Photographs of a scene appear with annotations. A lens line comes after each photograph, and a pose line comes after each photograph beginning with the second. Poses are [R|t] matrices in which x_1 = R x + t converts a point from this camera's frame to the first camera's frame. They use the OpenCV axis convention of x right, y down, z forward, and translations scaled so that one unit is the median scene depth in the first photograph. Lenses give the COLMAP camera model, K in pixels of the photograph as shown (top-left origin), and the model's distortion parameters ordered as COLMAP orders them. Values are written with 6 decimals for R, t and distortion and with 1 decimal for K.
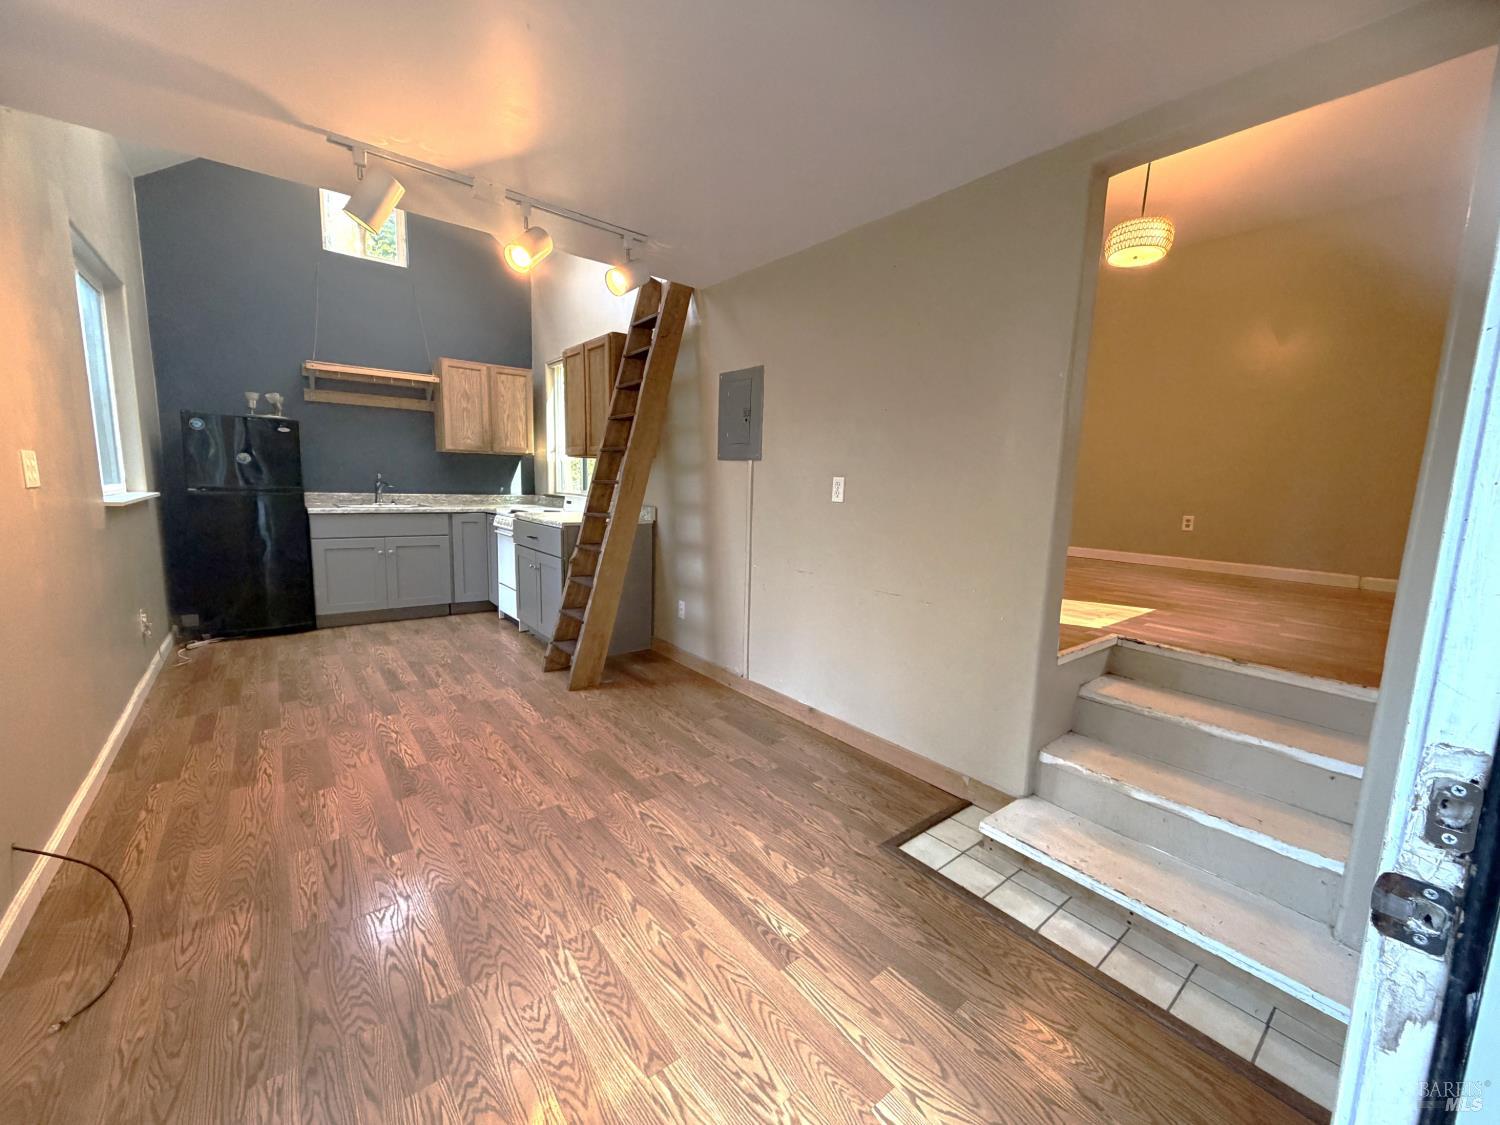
lens RADIAL K [[596.8, 0, 746.6], [0, 596.8, 562.9], [0, 0, 1]] dist [-0.000584, 0.000253]
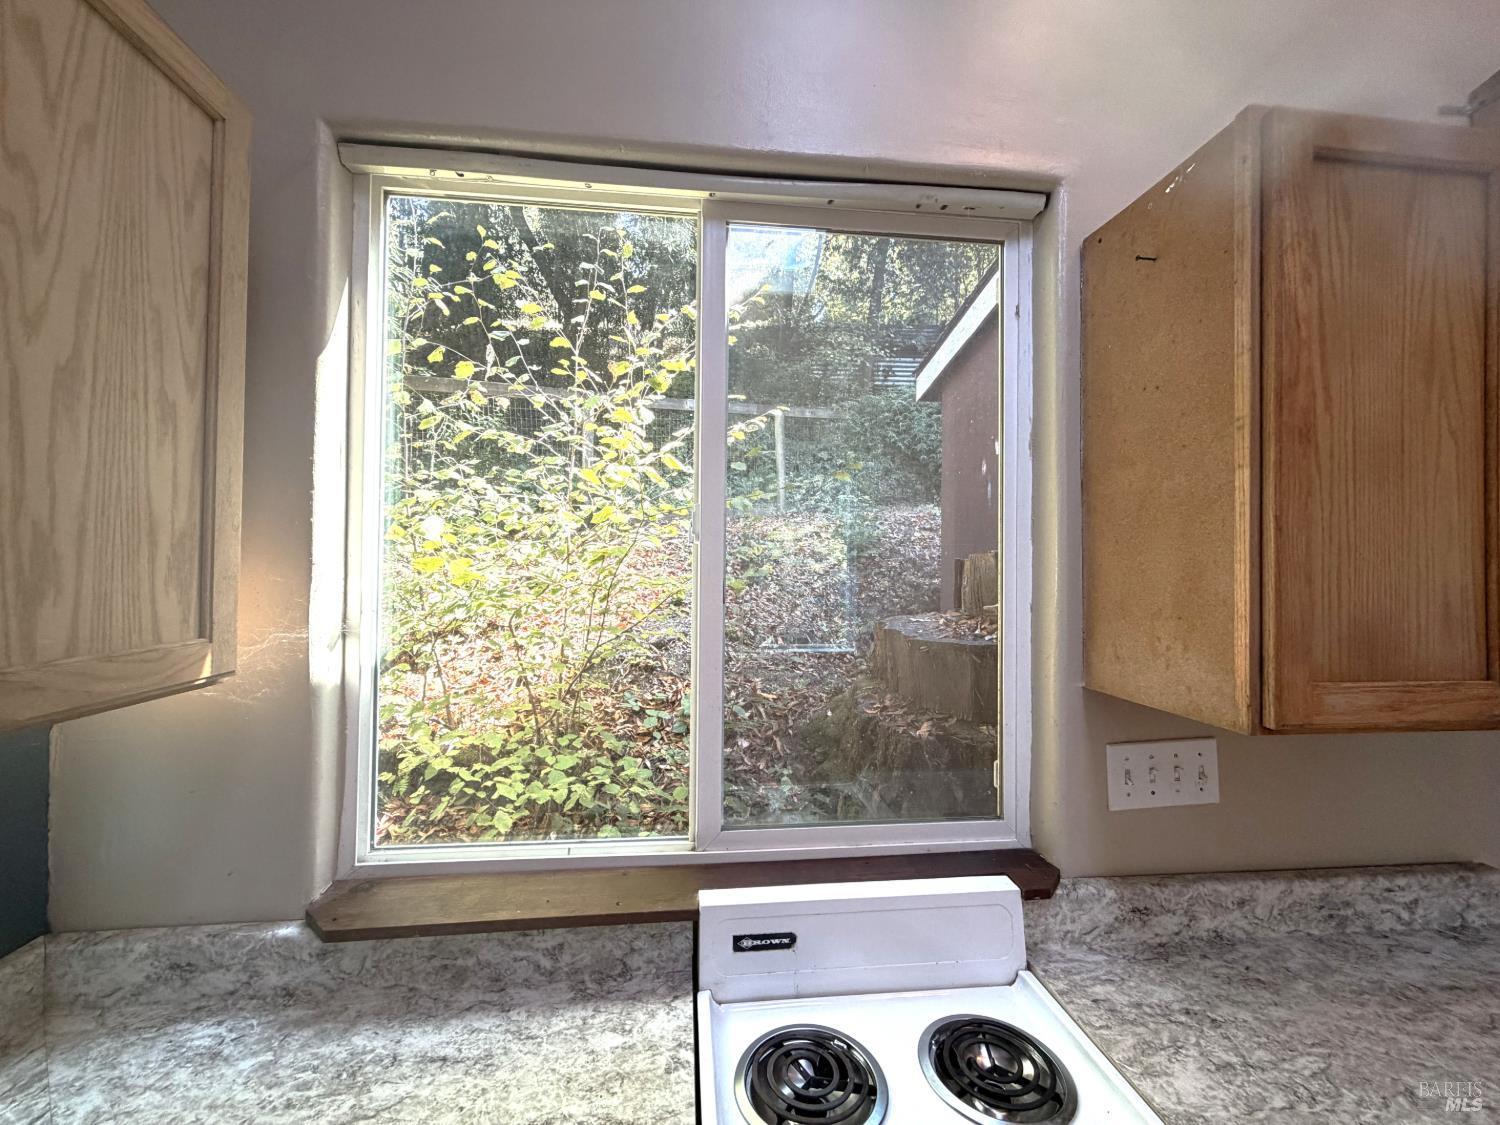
lens RADIAL K [[596.8, 0, 746.6], [0, 596.8, 562.9], [0, 0, 1]] dist [-0.000584, 0.000253]
pose [[0.536835, -0.010585, 0.843621, -0.559331], [0.120813, 0.990581, -0.064450, -0.251552], [-0.834993, 0.136519, 0.533057, 1.118215]]
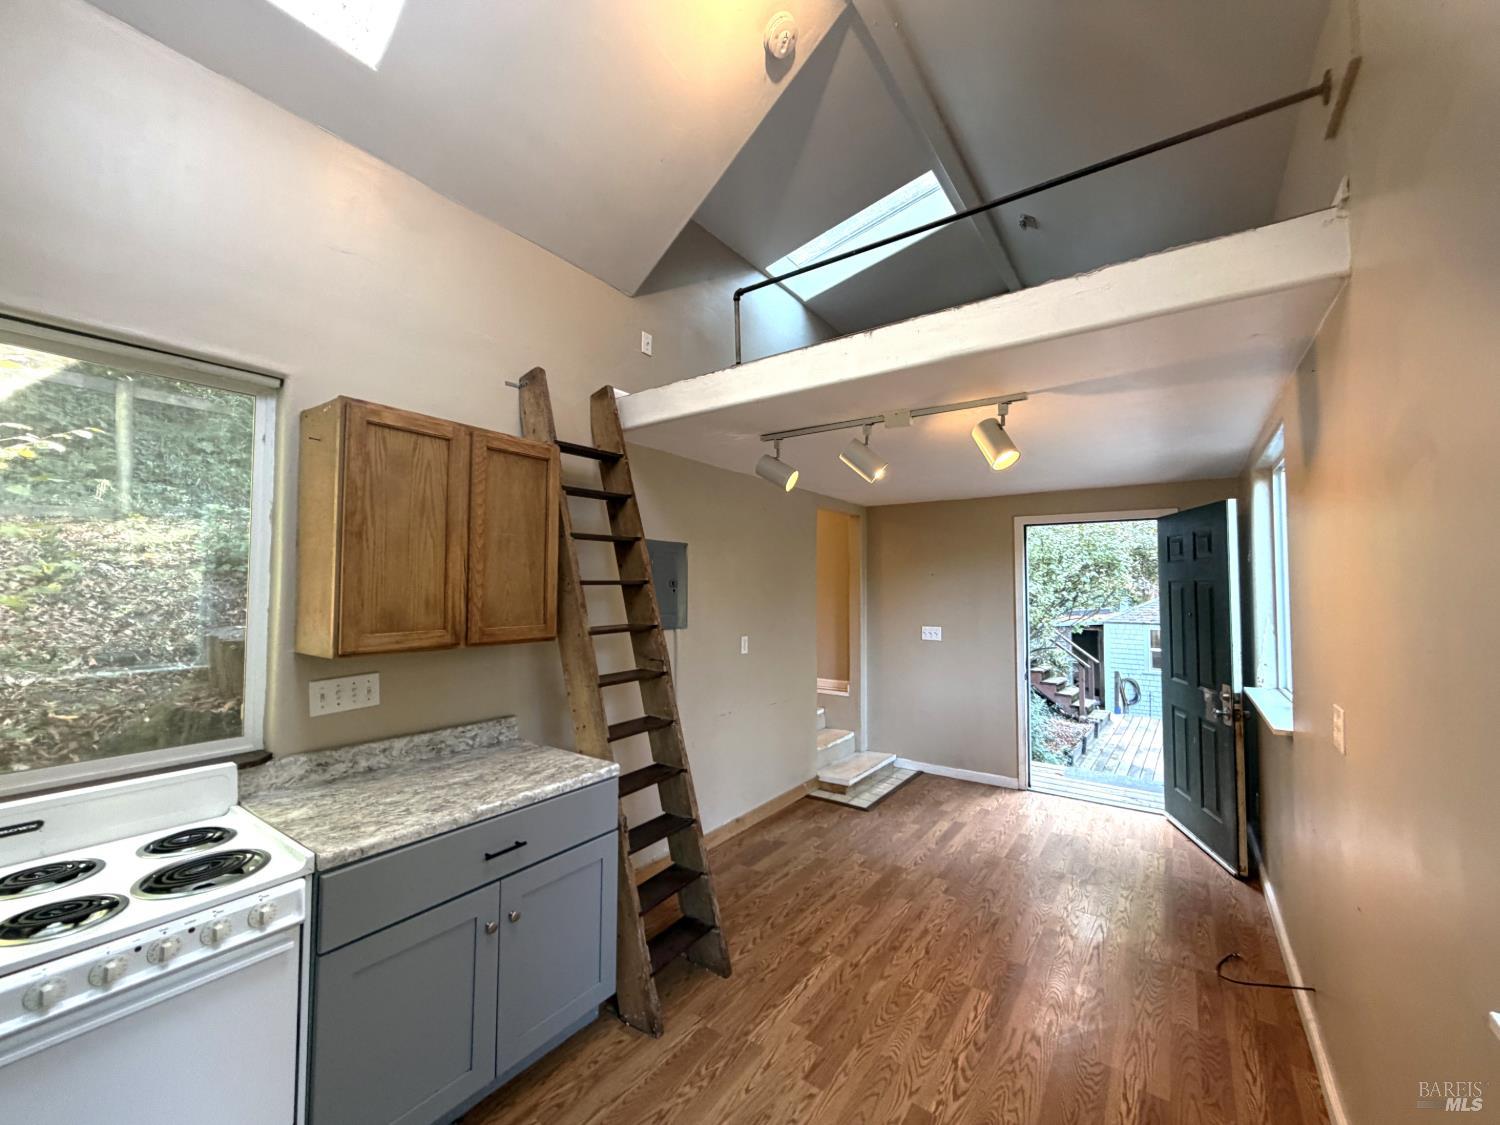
lens RADIAL K [[596.8, 0, 746.6], [0, 596.8, 562.9], [0, 0, 1]] dist [-0.000584, 0.000253]
pose [[-0.275567, 0.011200, 0.961217, -0.818230], [0.120055, 0.992504, 0.022854, -0.235846], [-0.953755, 0.121697, -0.274846, 0.922547]]
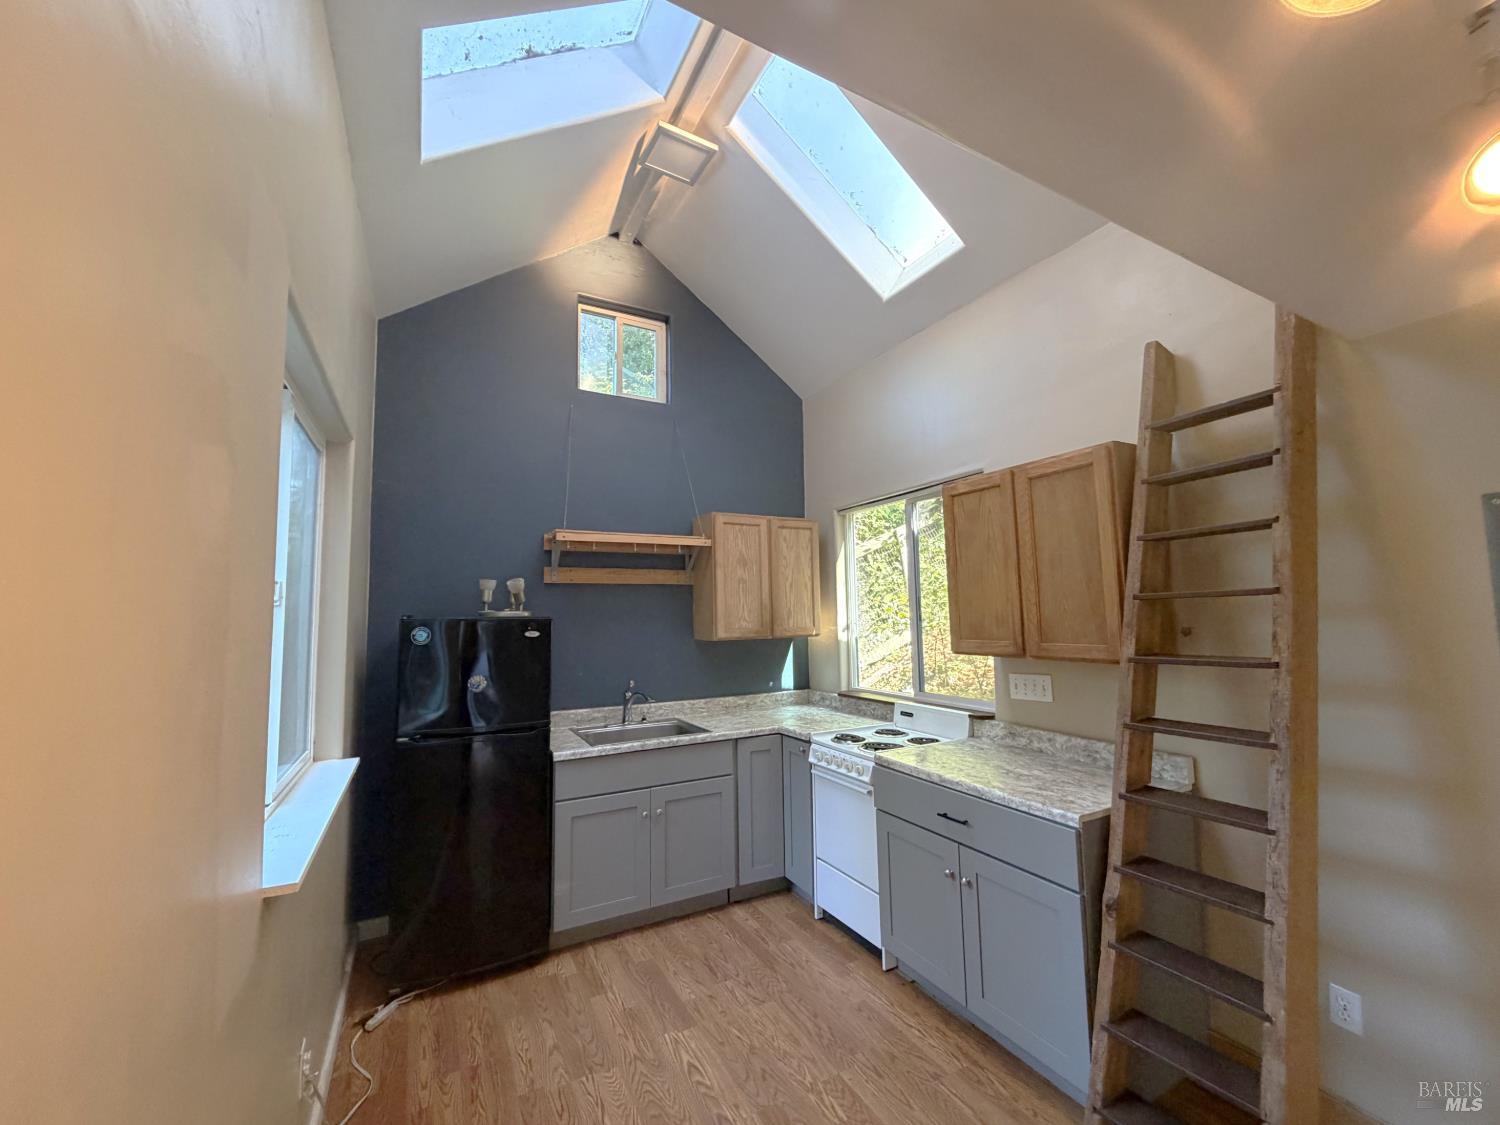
lens RADIAL K [[596.8, 0, 746.6], [0, 596.8, 562.9], [0, 0, 1]] dist [-0.000584, 0.000253]
pose [[0.983235, -0.061183, -0.171773, -0.432327], [0.021612, 0.974490, -0.223389, -0.149703], [0.181059, 0.215931, 0.959474, 0.401652]]
